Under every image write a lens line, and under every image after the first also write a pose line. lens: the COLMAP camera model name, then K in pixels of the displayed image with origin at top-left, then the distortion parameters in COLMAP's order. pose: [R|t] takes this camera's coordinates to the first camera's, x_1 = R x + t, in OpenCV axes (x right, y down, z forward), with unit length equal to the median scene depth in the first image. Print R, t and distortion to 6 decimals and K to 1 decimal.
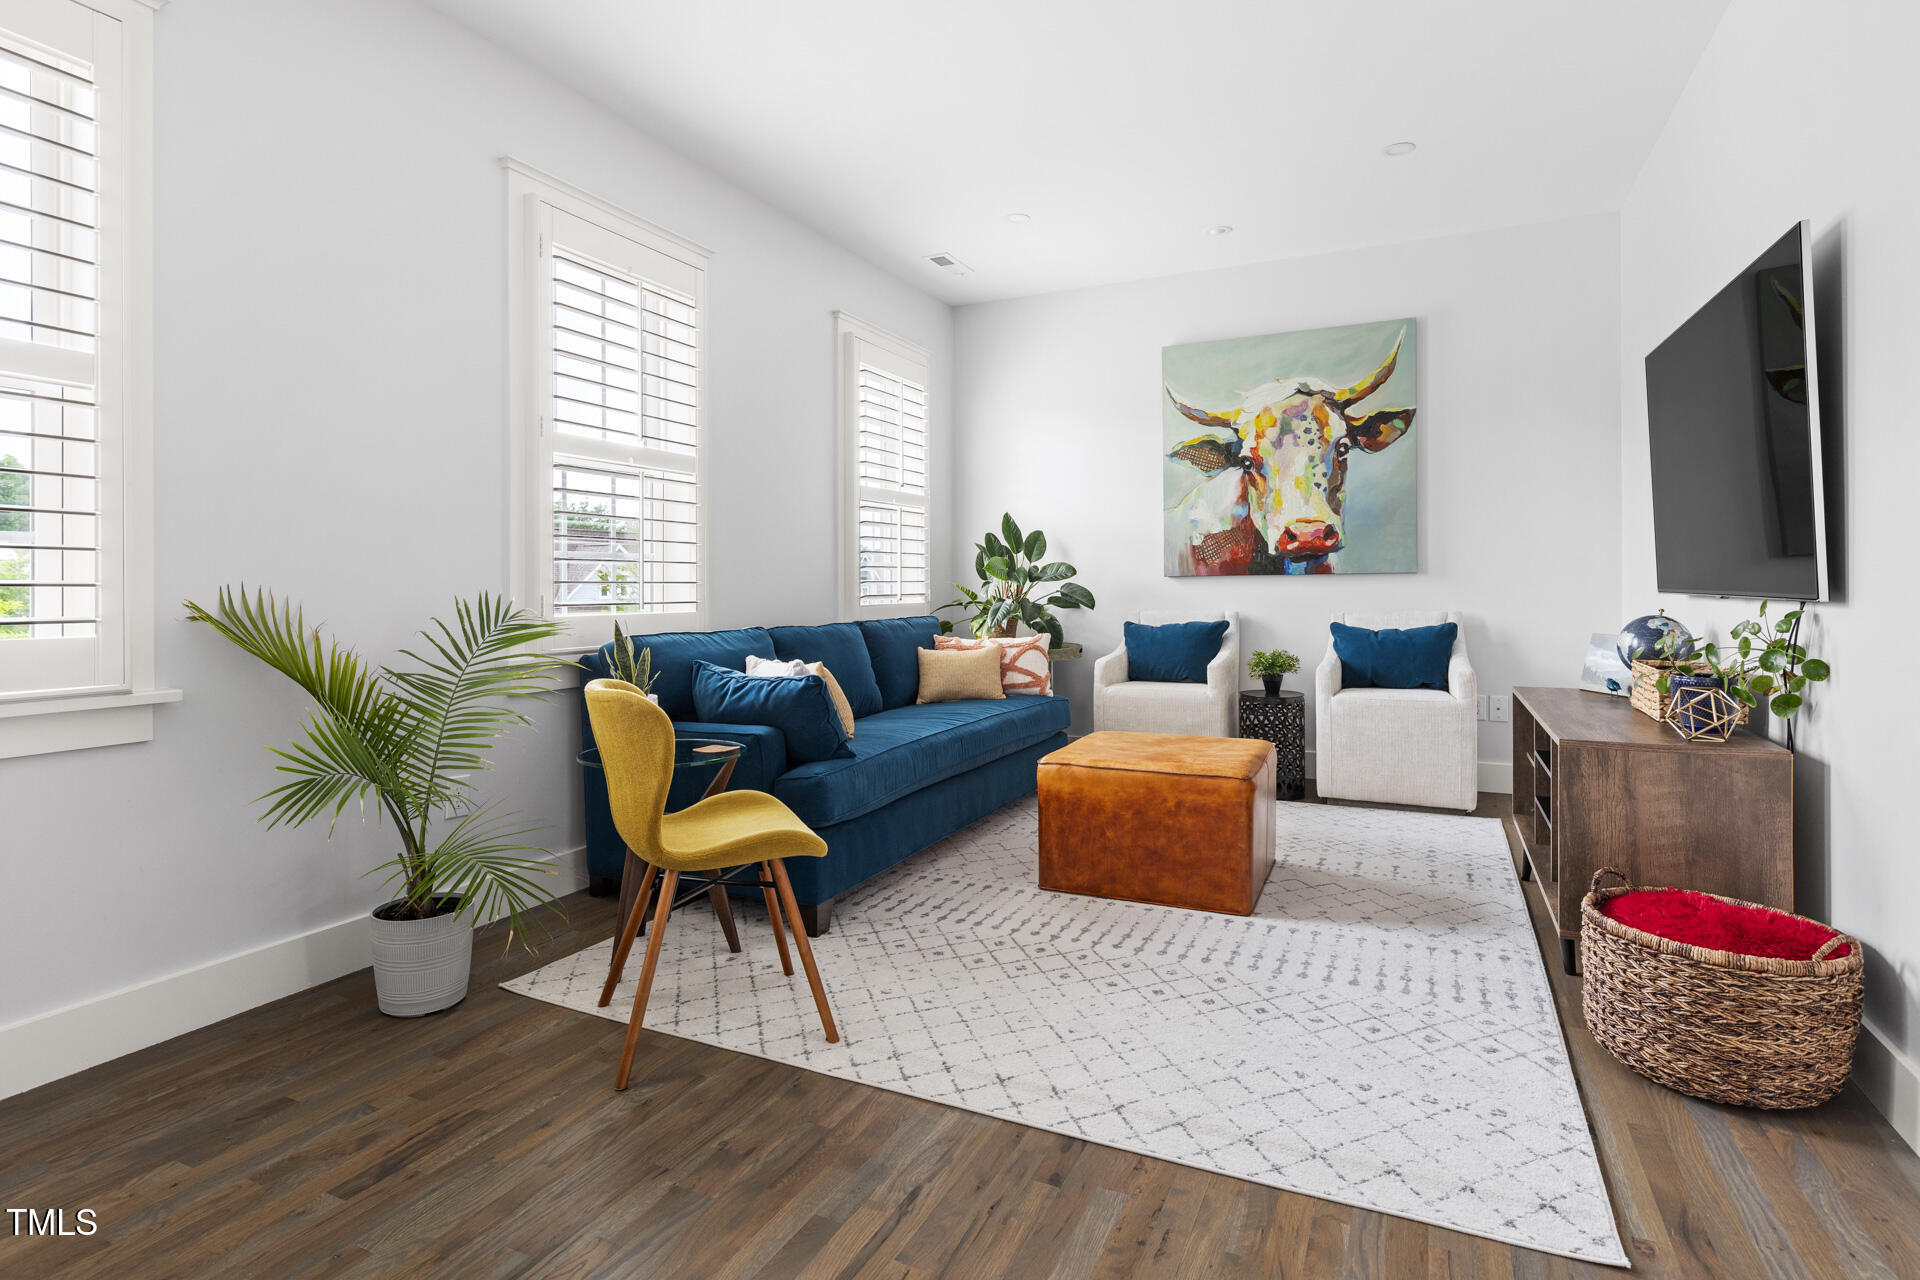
lens RADIAL K [[968.5, 0, 984.2], [0, 968.5, 584.2], [0, 0, 1]] dist [0.001950, 0.000100]
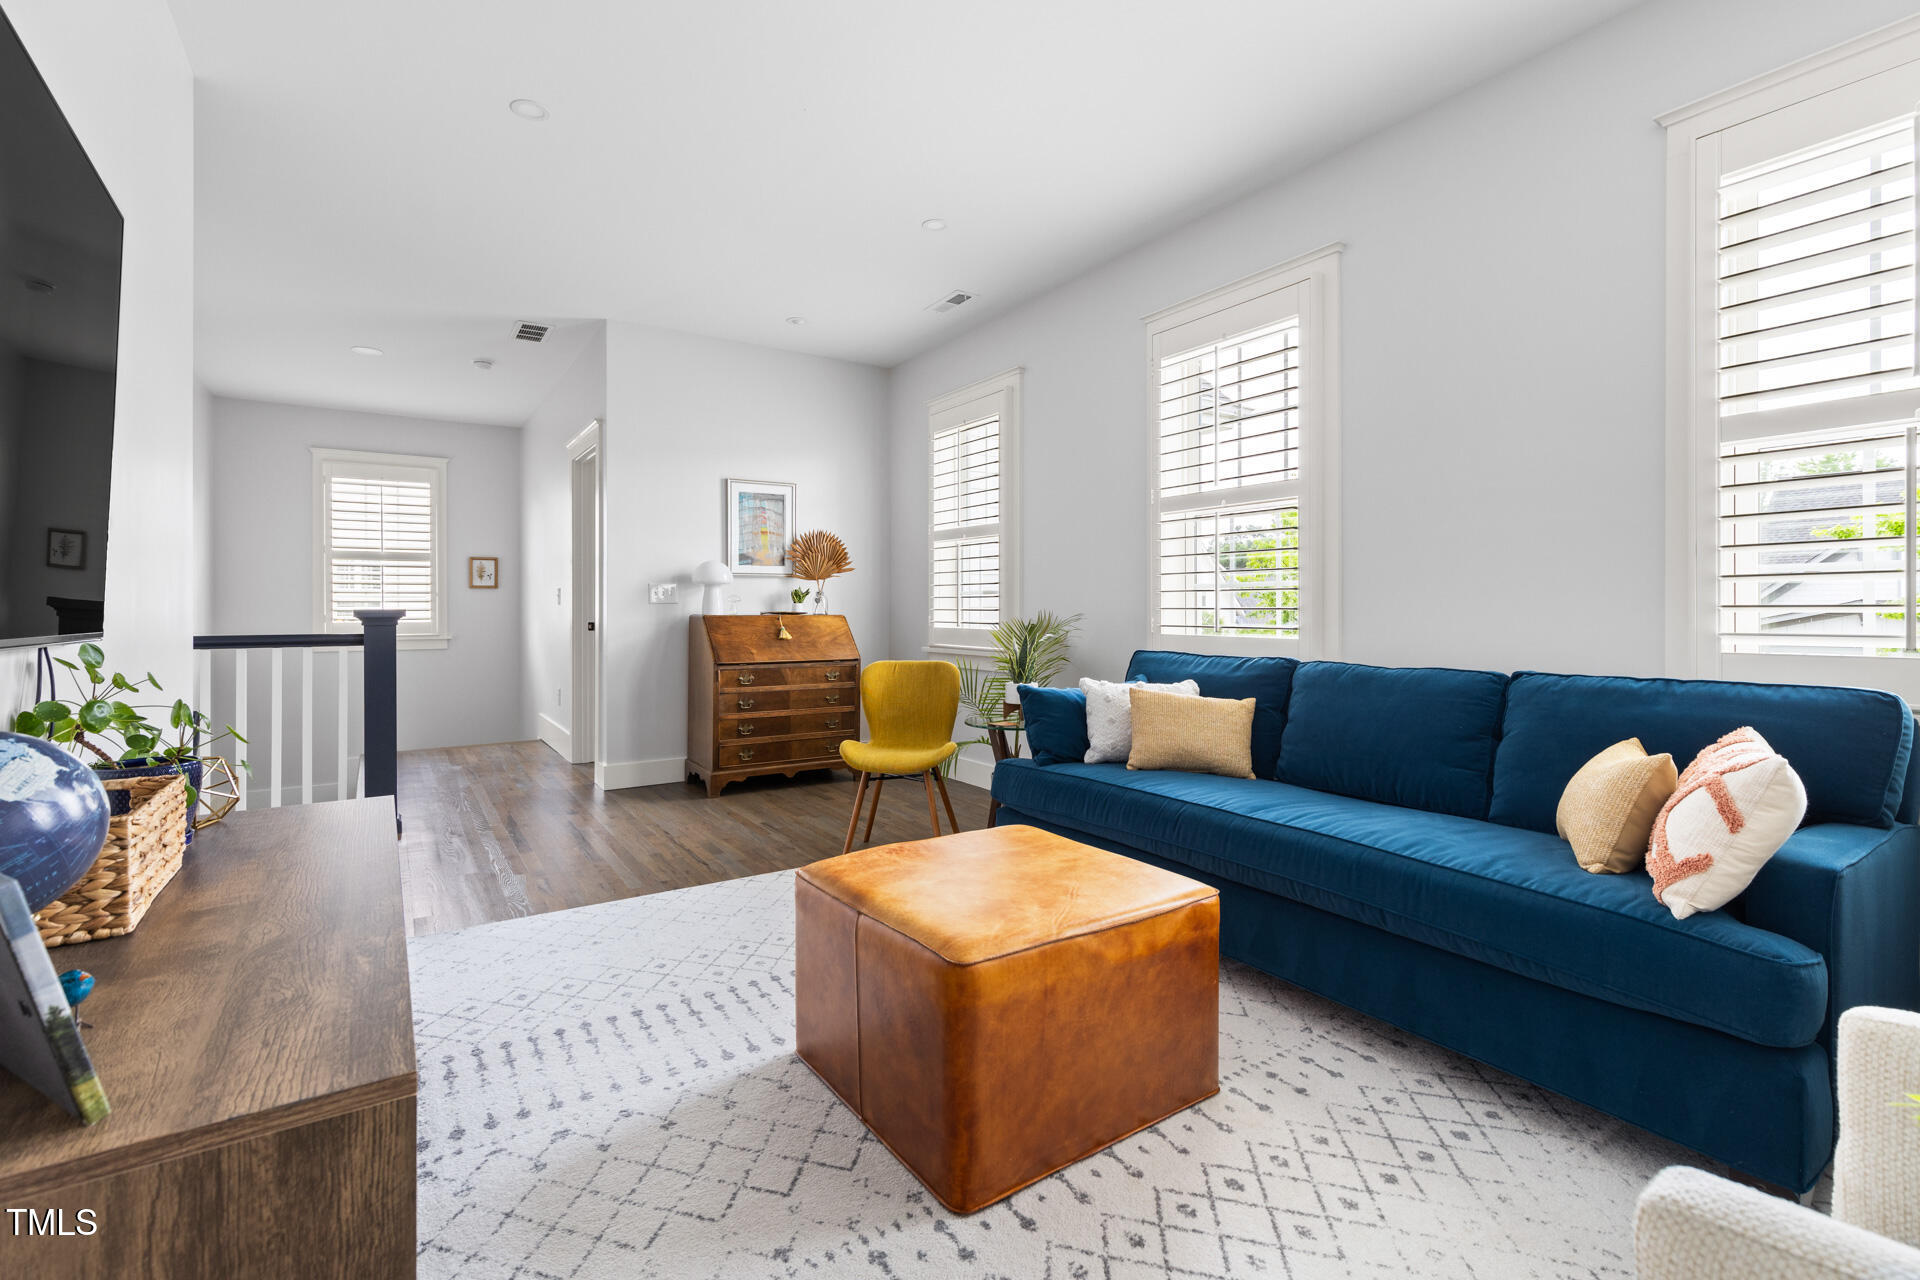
lens RADIAL K [[879.0, 0, 954.6], [0, 879.0, 619.9], [0, 0, 1]] dist [0.000363, 0.000929]
pose [[-0.538765, 0.015039, -0.842322, 0.910890], [0.007005, 0.999886, 0.013372, -0.006413], [0.842427, 0.001304, -0.538809, 1.717311]]
